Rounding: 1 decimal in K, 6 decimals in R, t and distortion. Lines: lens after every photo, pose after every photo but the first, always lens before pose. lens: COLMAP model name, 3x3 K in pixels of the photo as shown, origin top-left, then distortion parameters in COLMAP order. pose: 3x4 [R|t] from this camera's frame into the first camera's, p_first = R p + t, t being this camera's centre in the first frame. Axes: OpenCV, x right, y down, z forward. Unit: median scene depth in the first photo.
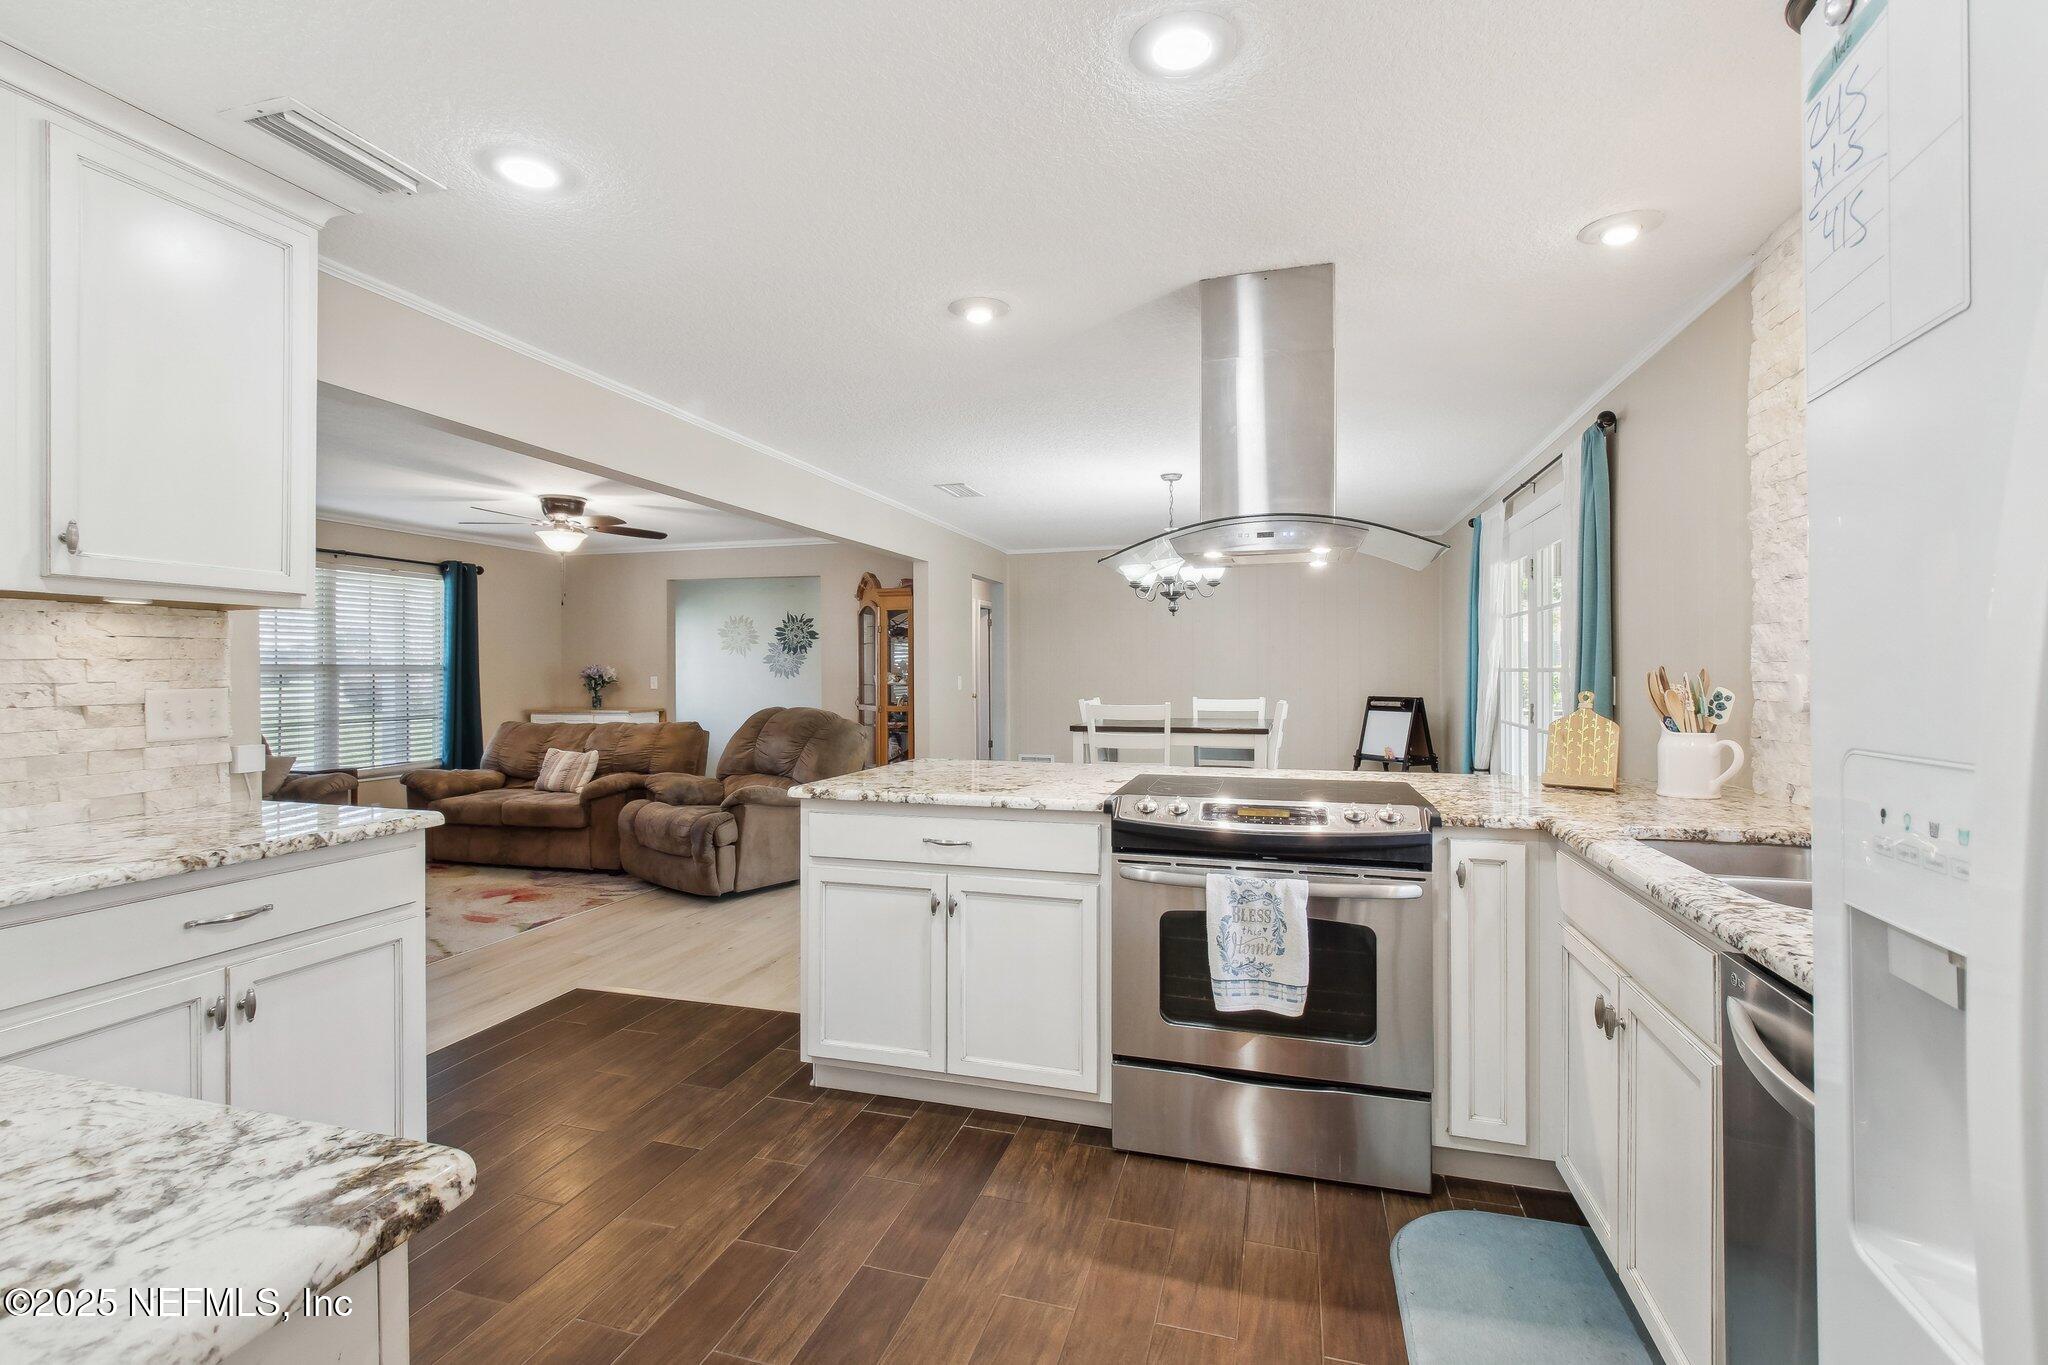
lens RADIAL K [[906.6, 0, 1002.4], [0, 906.6, 667.7], [0, 0, 1]] dist [0.003230, -0.001175]
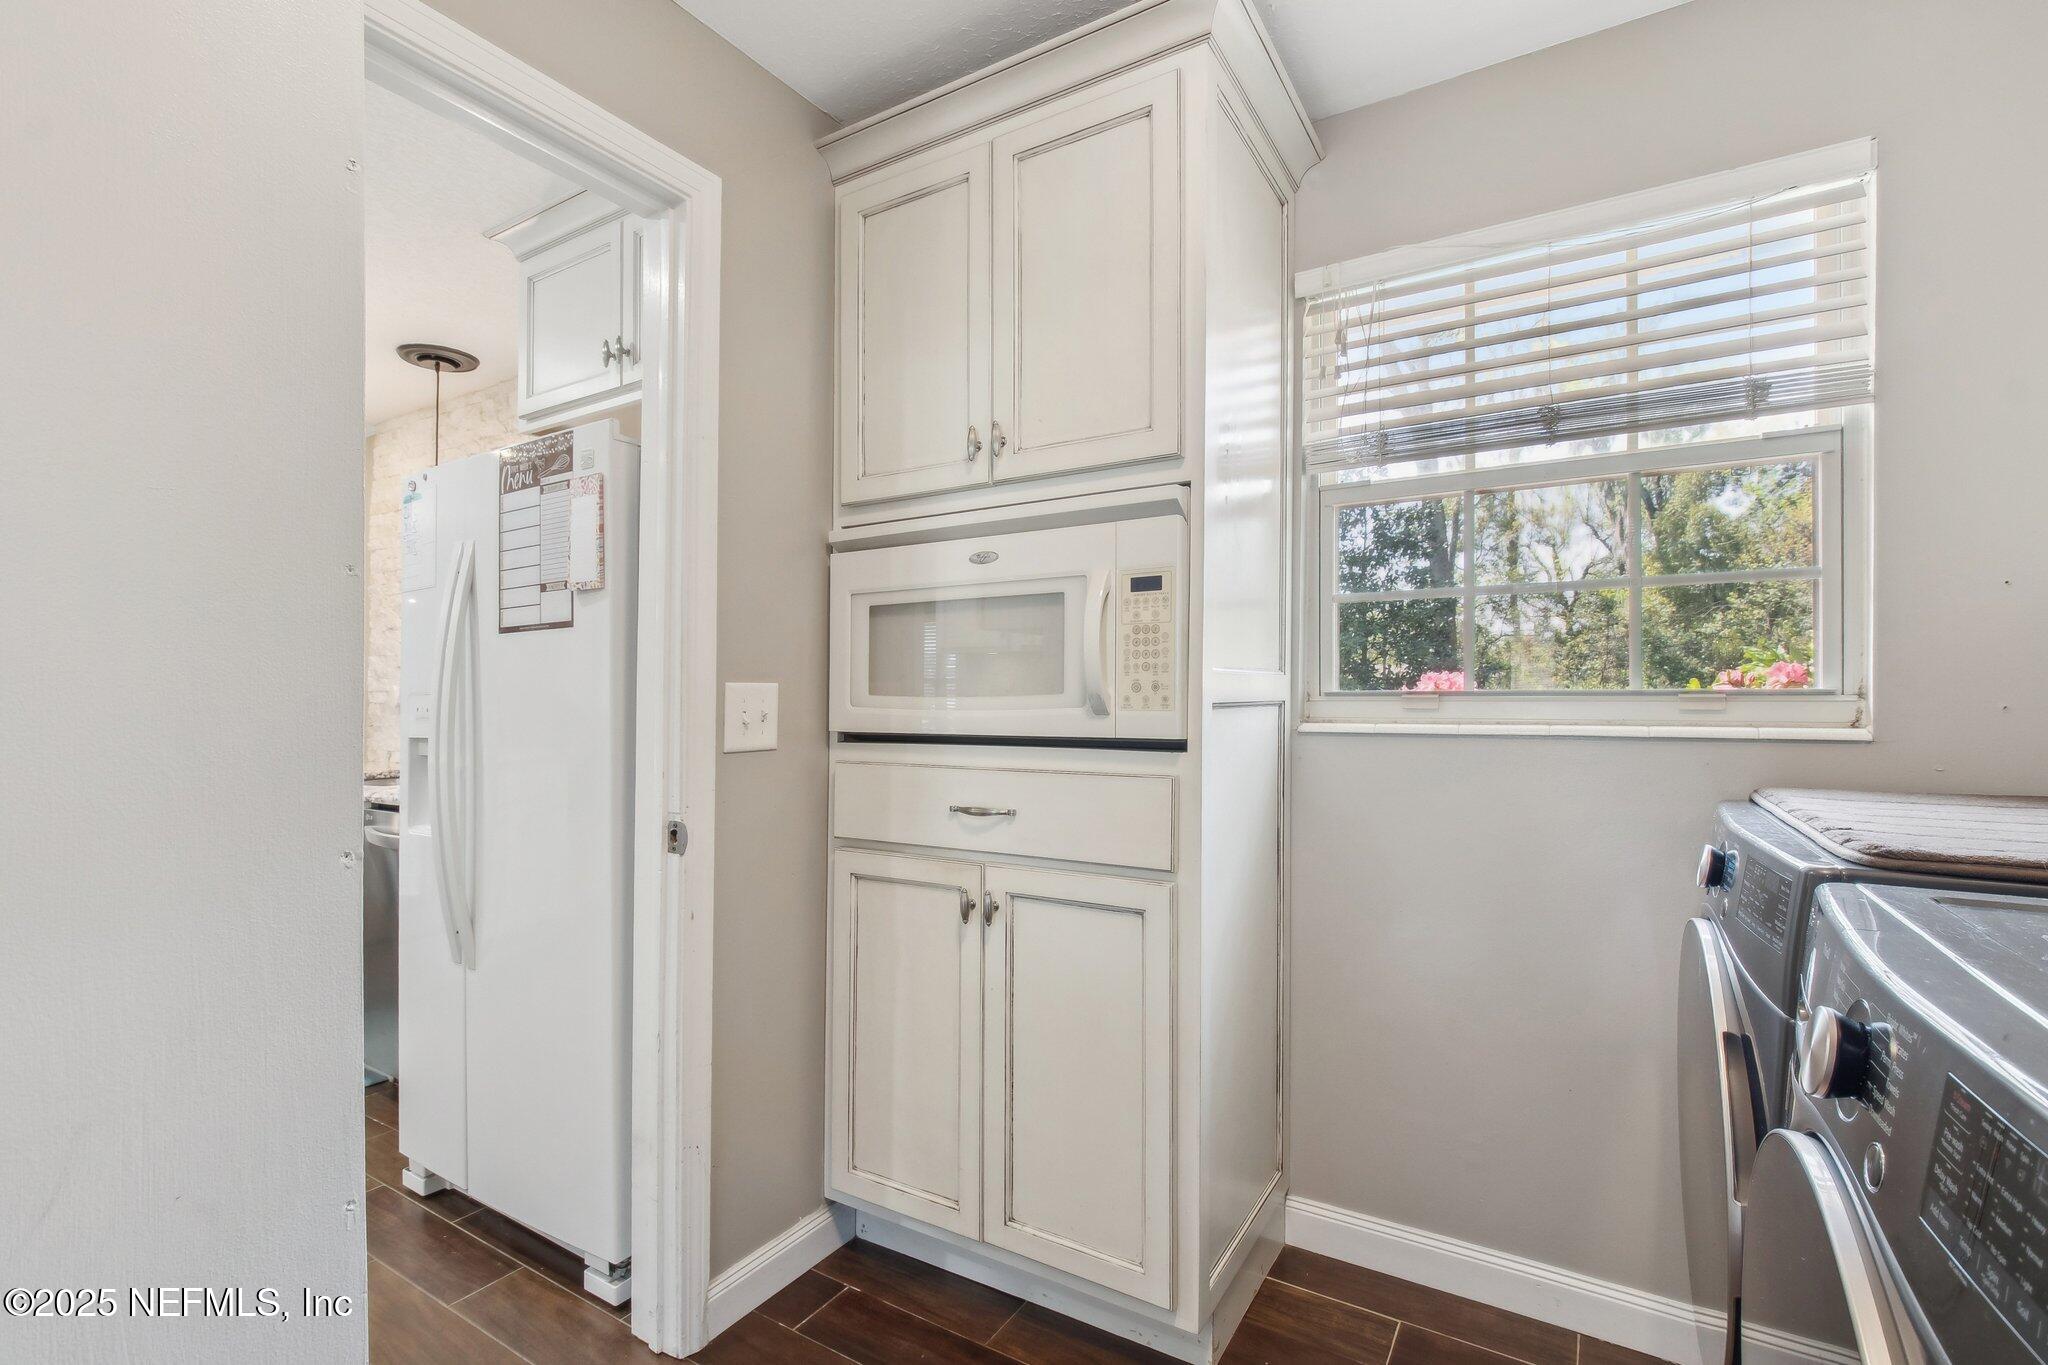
lens RADIAL K [[906.6, 0, 1018.9], [0, 906.6, 687.3], [0, 0, 1]] dist [0.003230, -0.001175]
pose [[0.243739, 0.002841, 0.969837, -0.208145], [0.005736, 0.999974, -0.004371, 0.010294], [-0.969824, 0.006628, 0.243716, -0.234776]]
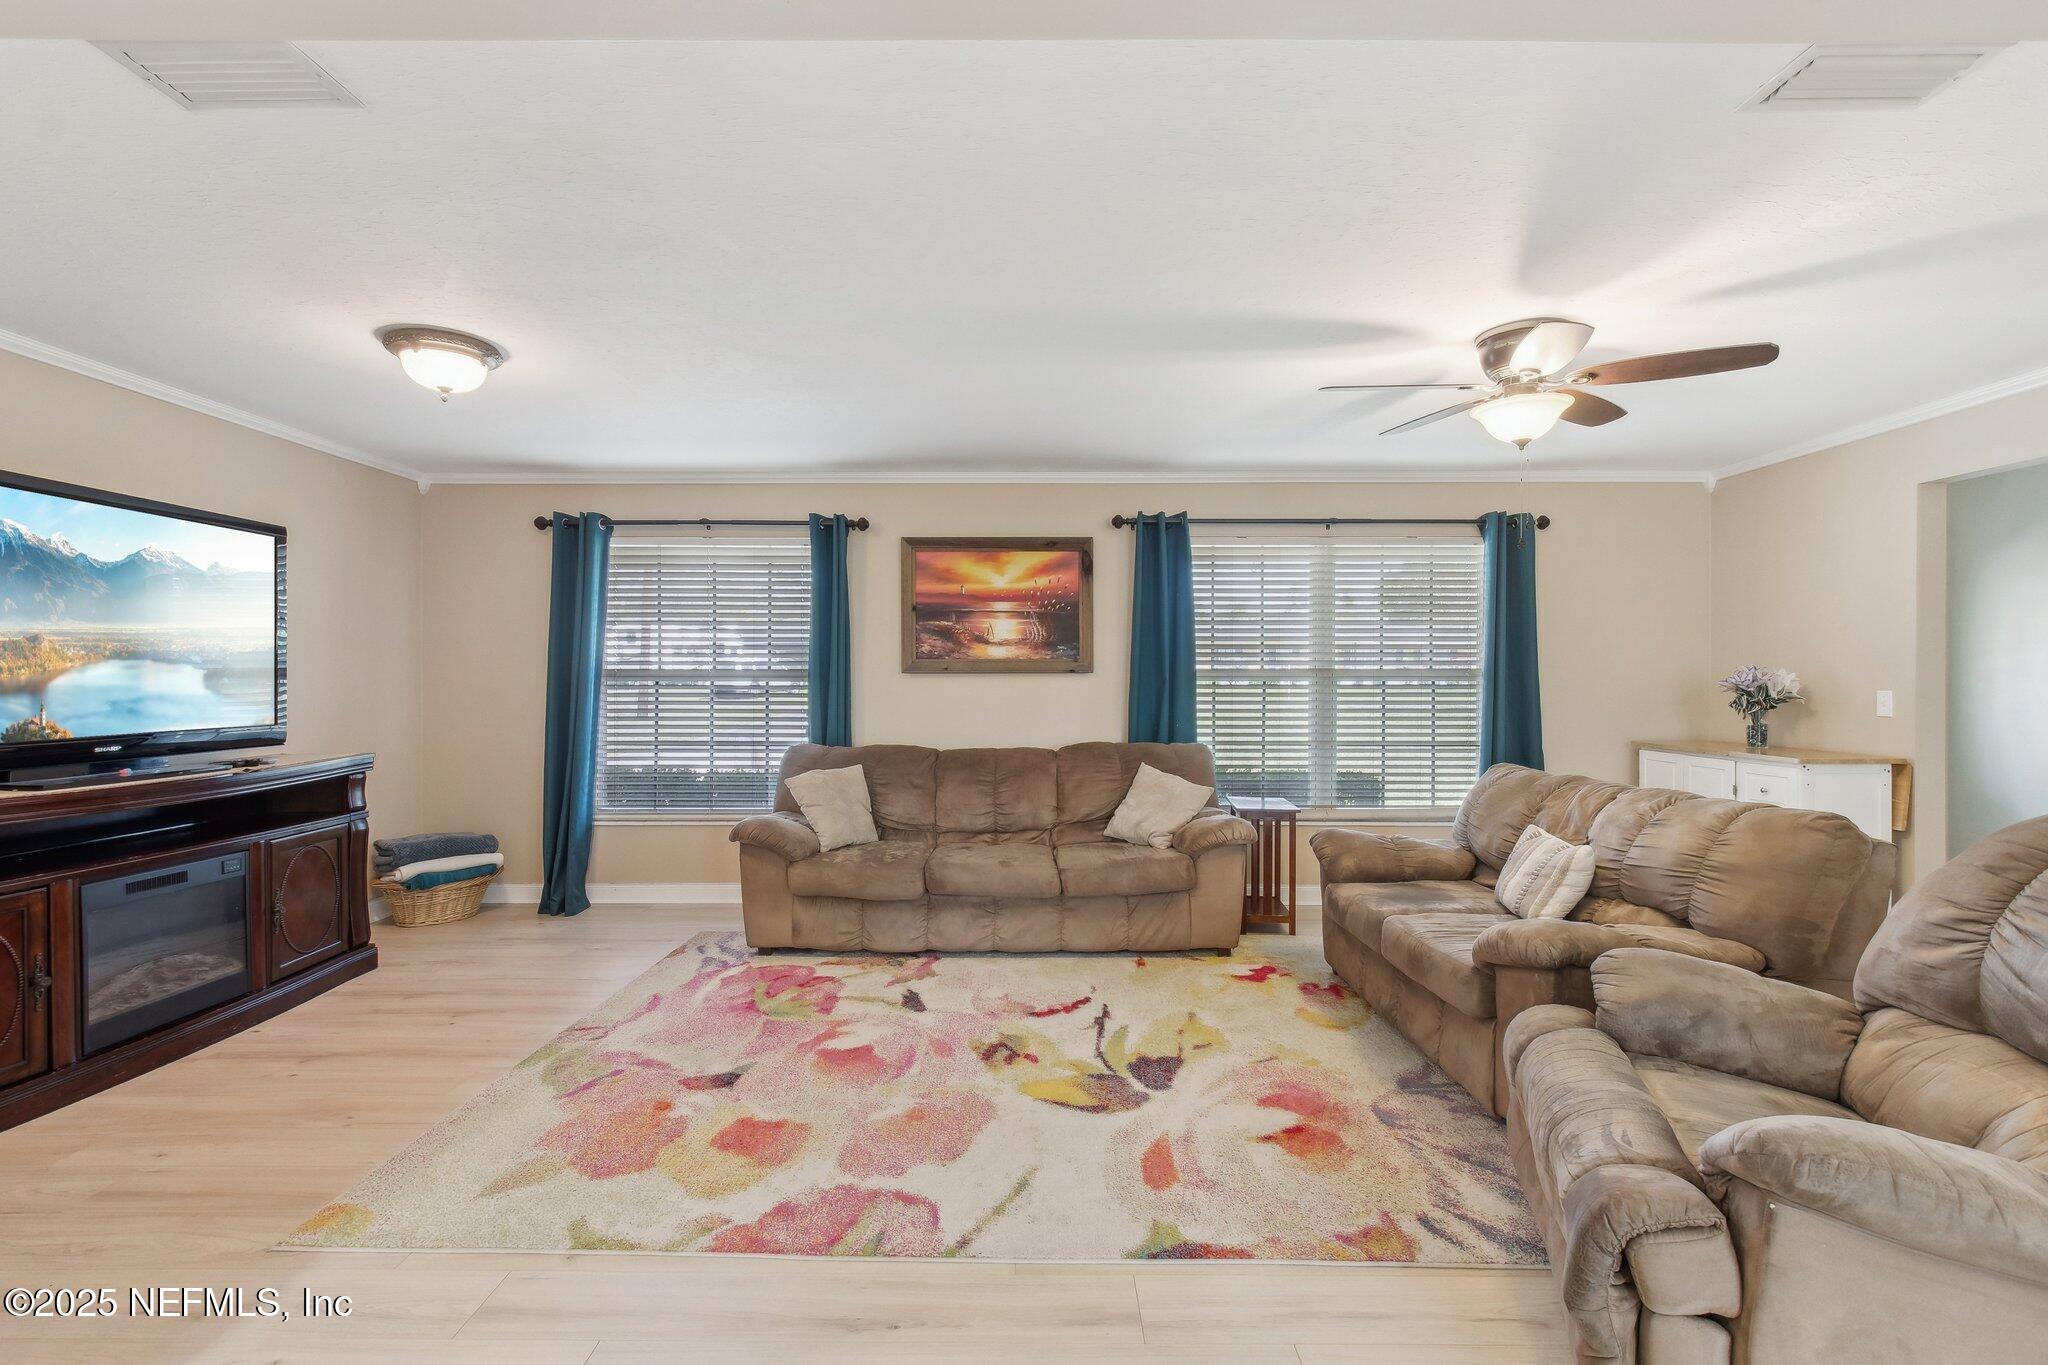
lens RADIAL K [[906.6, 0, 1043.9], [0, 906.6, 697.0], [0, 0, 1]] dist [0.003230, -0.001175]
pose [[0.308684, 0.022921, -0.950888, -0.092293], [0.001138, 0.999700, 0.024468, 0.001496], [0.951164, -0.008635, 0.308565, 0.632523]]
